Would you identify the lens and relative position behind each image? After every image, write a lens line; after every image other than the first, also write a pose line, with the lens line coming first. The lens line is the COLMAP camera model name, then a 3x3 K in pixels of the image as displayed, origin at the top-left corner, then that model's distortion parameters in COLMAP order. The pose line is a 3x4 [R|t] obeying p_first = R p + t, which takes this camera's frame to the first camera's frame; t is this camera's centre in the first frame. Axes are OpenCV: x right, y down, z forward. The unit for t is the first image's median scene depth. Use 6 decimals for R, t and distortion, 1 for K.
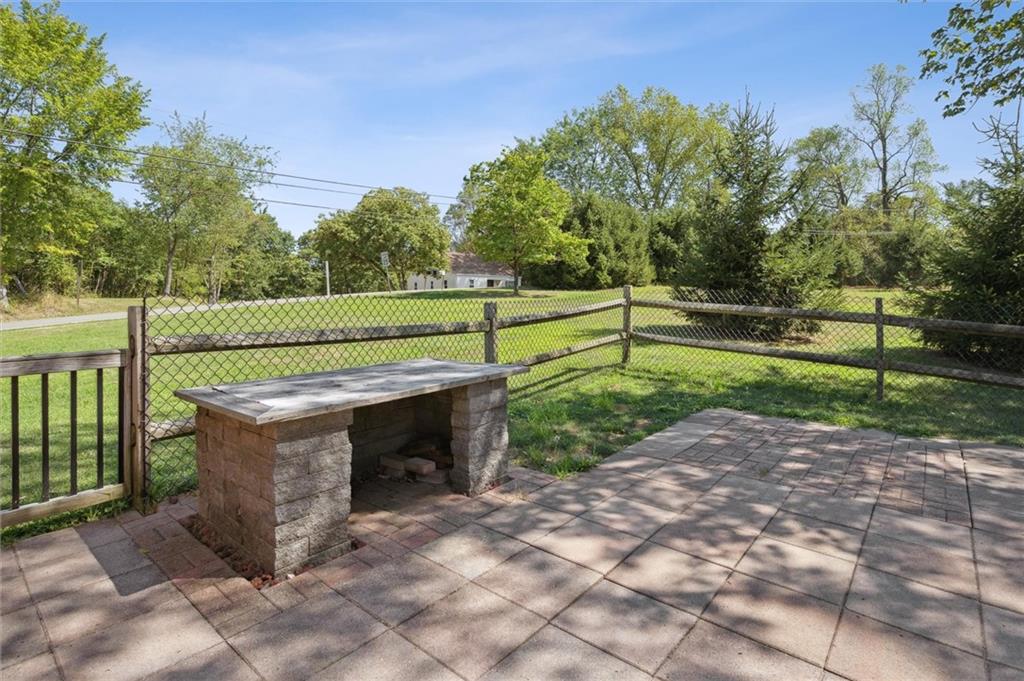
lens RADIAL K [[503.0, 0, 512.3], [0, 503.0, 307.8], [0, 0, 1]] dist [0.000570, 0.000560]
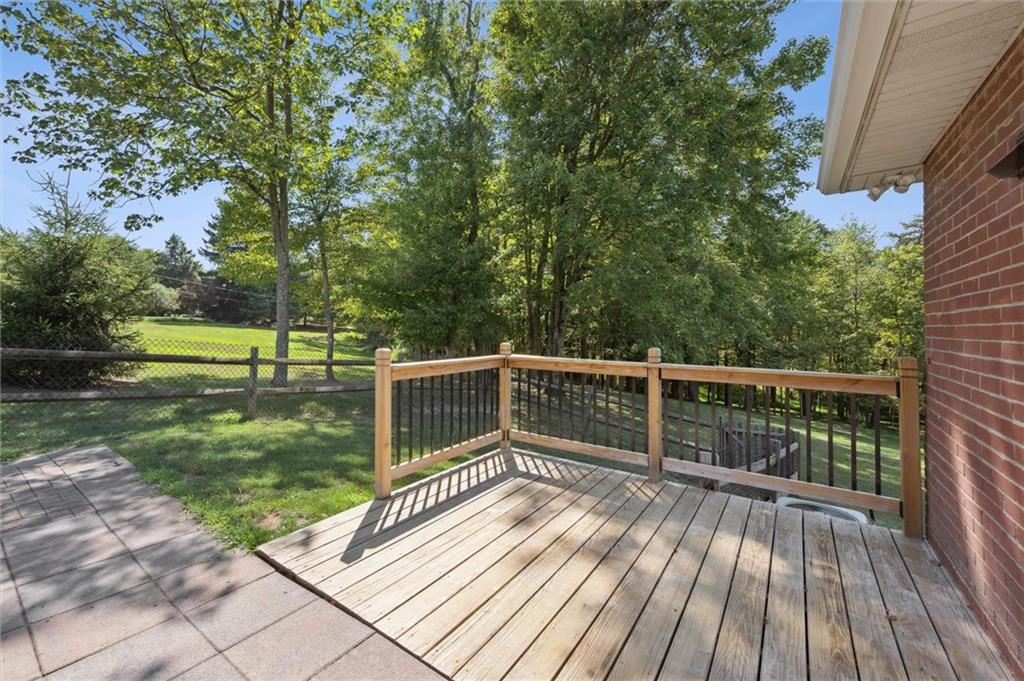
lens RADIAL K [[405.3, 0, 511.4], [0, 405.3, 343.7], [0, 0, 1]] dist [-0.000412, -0.000046]
pose [[-0.088463, -0.032691, 0.995543, -0.126256], [0.008779, 0.999397, 0.033598, -0.008704], [-0.996041, 0.011712, -0.088122, 0.023448]]
